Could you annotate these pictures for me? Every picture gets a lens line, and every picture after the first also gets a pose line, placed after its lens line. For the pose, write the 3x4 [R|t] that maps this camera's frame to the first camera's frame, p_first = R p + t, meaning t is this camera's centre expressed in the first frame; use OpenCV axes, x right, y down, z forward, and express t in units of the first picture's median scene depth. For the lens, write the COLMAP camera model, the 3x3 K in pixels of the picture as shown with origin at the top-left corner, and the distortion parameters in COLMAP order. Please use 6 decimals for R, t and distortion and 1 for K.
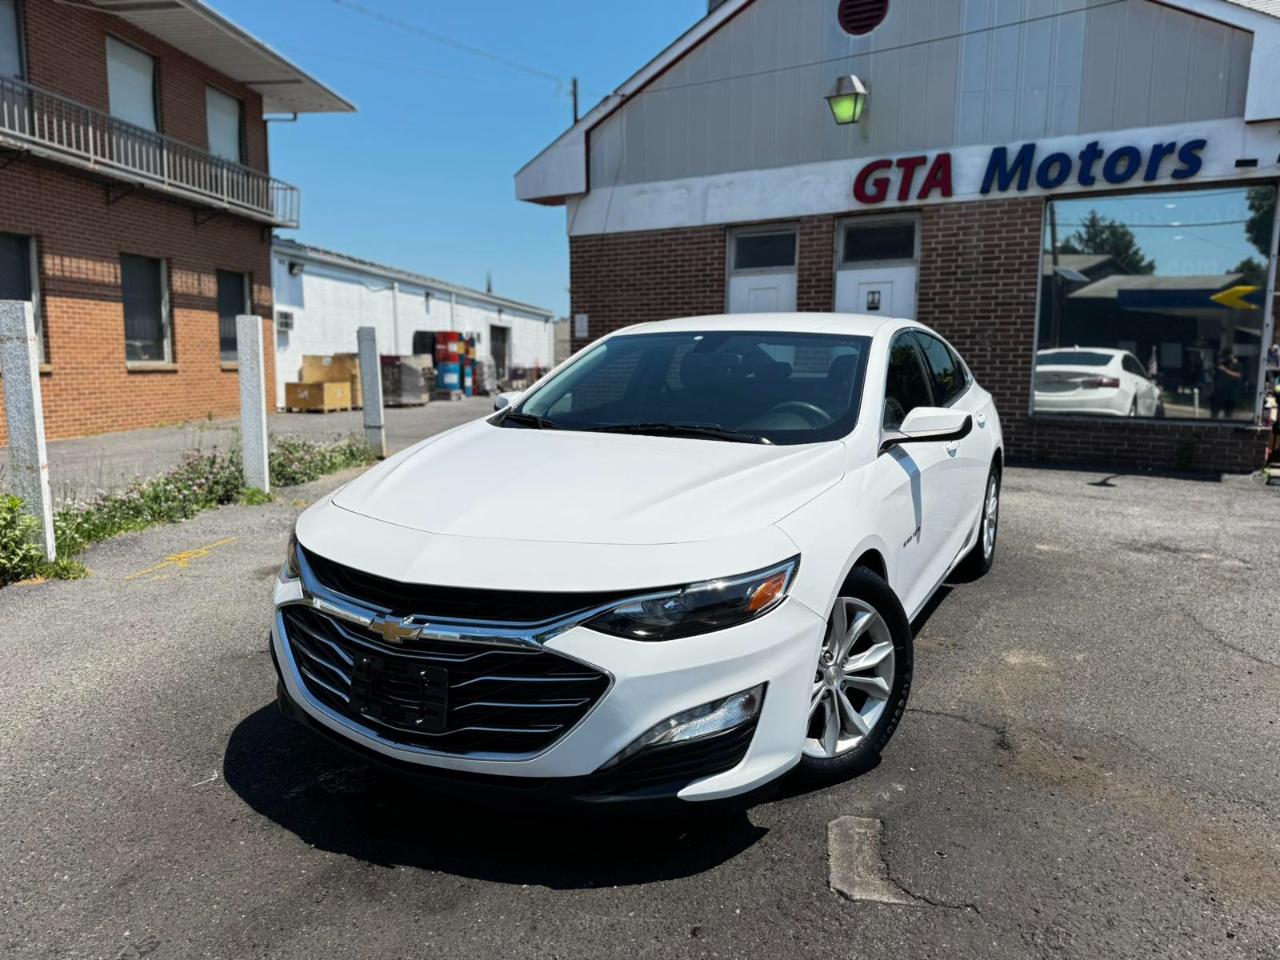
lens RADIAL K [[906.0, 0, 638.9], [0, 906.0, 482.5], [0, 0, 1]] dist [0.041166, -0.054946]
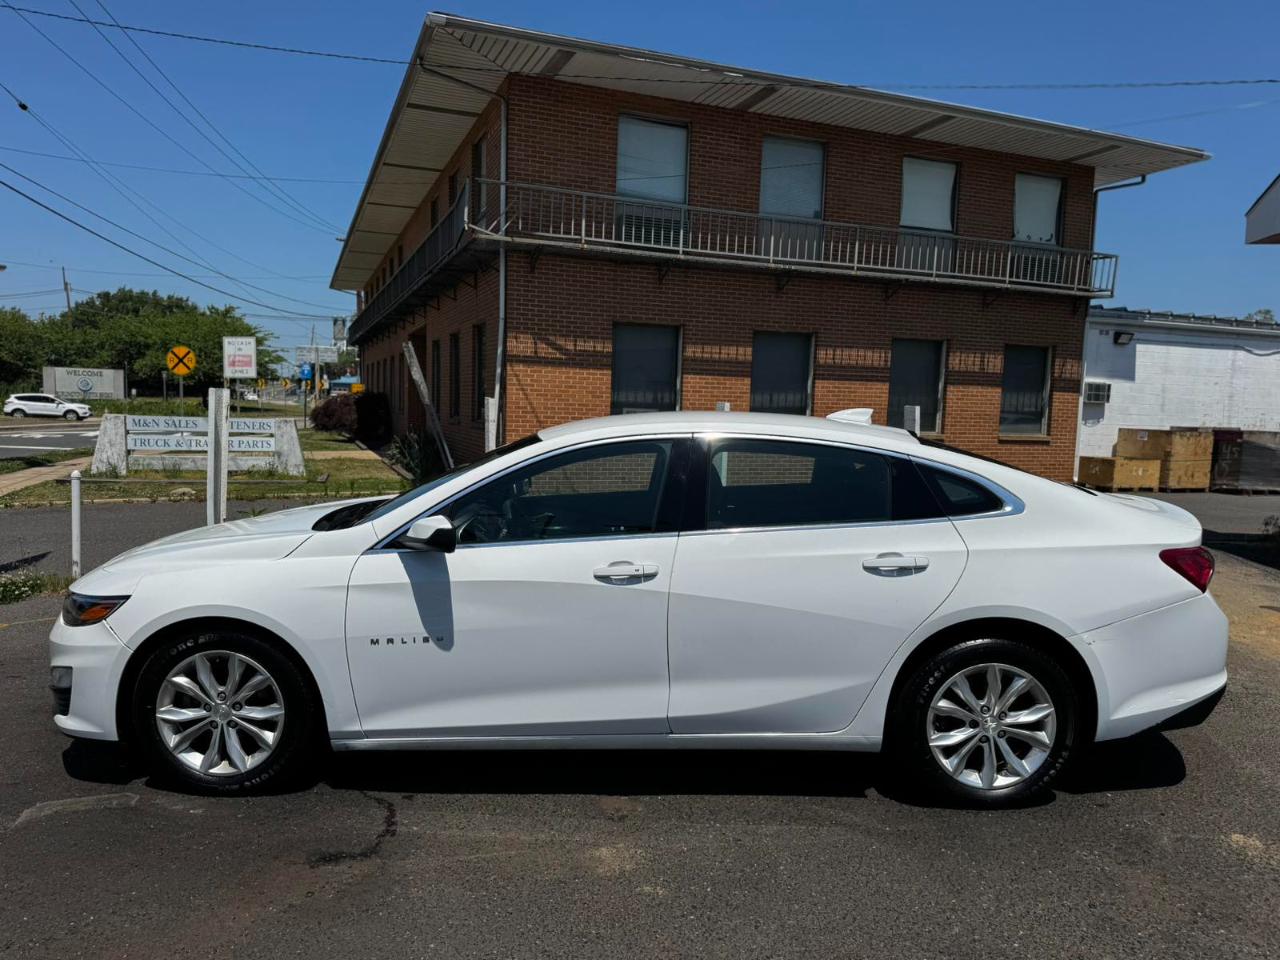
lens RADIAL K [[900.8, 0, 640.0], [0, 900.8, 480.0], [0, 0, 1]] dist [0.088435, -0.126053]
pose [[0.461524, 0.077590, -0.883728, 0.361568], [-0.142223, 0.989754, 0.012623, -0.044799], [0.875653, 0.119861, 0.467830, 0.205751]]
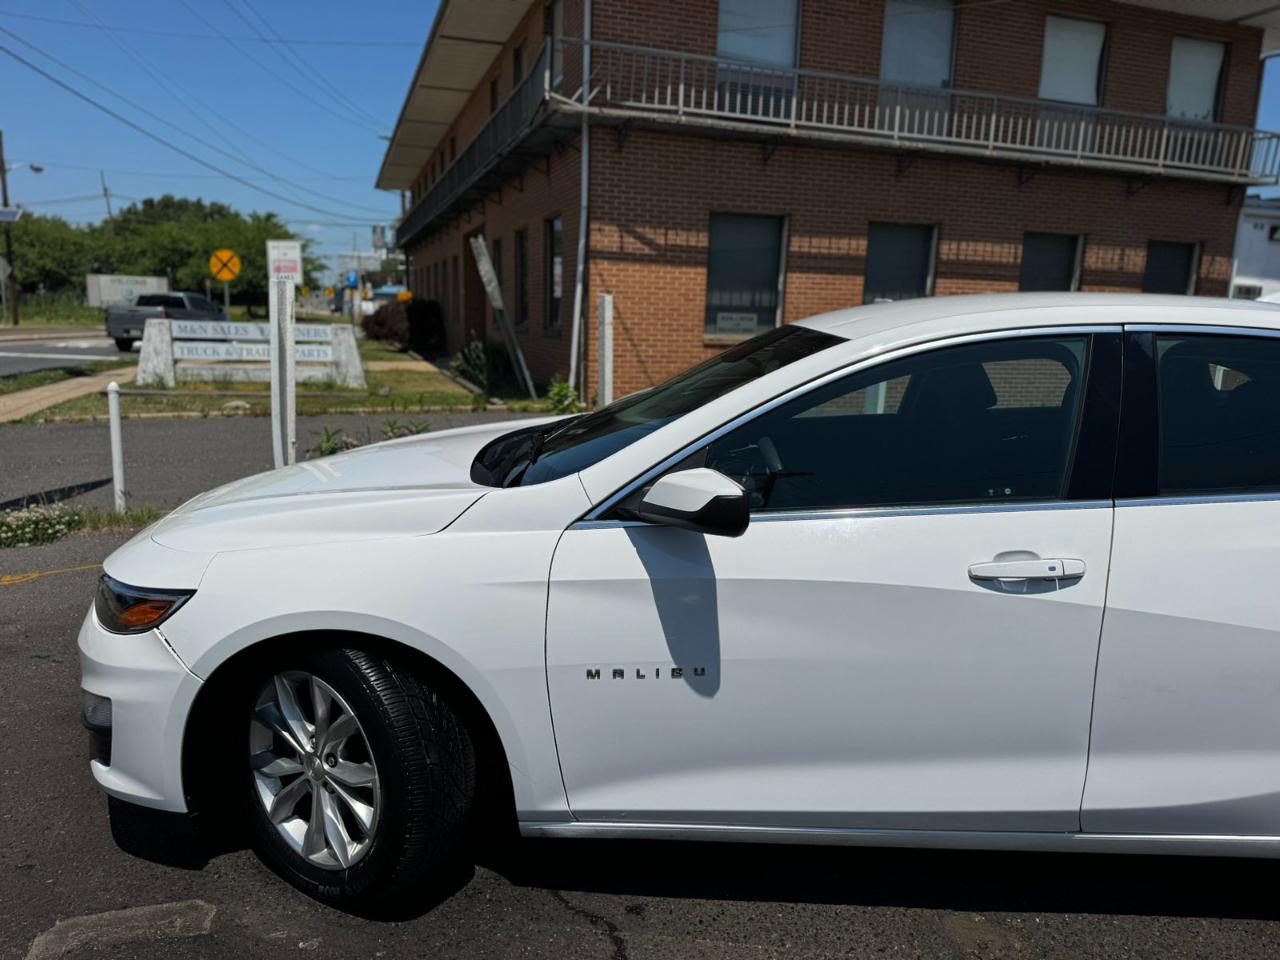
lens RADIAL K [[904.9, 0, 645.6], [0, 904.9, 483.3], [0, 0, 1]] dist [0.057585, -0.079613]
pose [[0.426882, 0.168204, -0.888526, 0.228850], [-0.144636, 0.982600, 0.116524, -0.036121], [0.892666, 0.078771, 0.443783, 0.203337]]
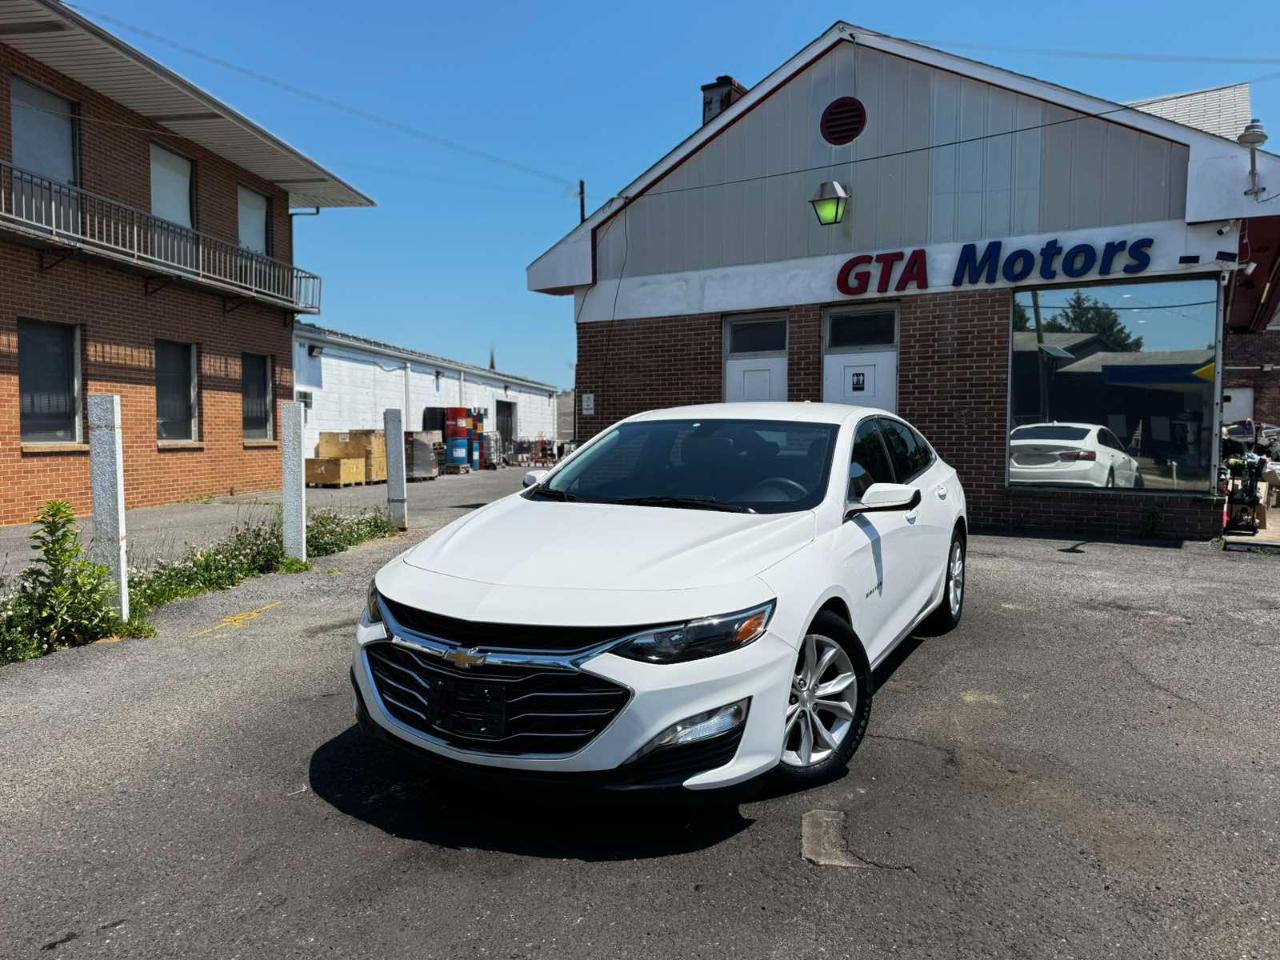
lens RADIAL K [[906.5, 0, 642.8], [0, 906.5, 478.6], [0, 0, 1]] dist [0.056660, -0.083933]
pose [[0.999980, -0.005254, 0.003392, -0.003085], [0.005518, 0.996535, -0.082993, 0.002939], [-0.002944, 0.083010, 0.996544, -0.060257]]
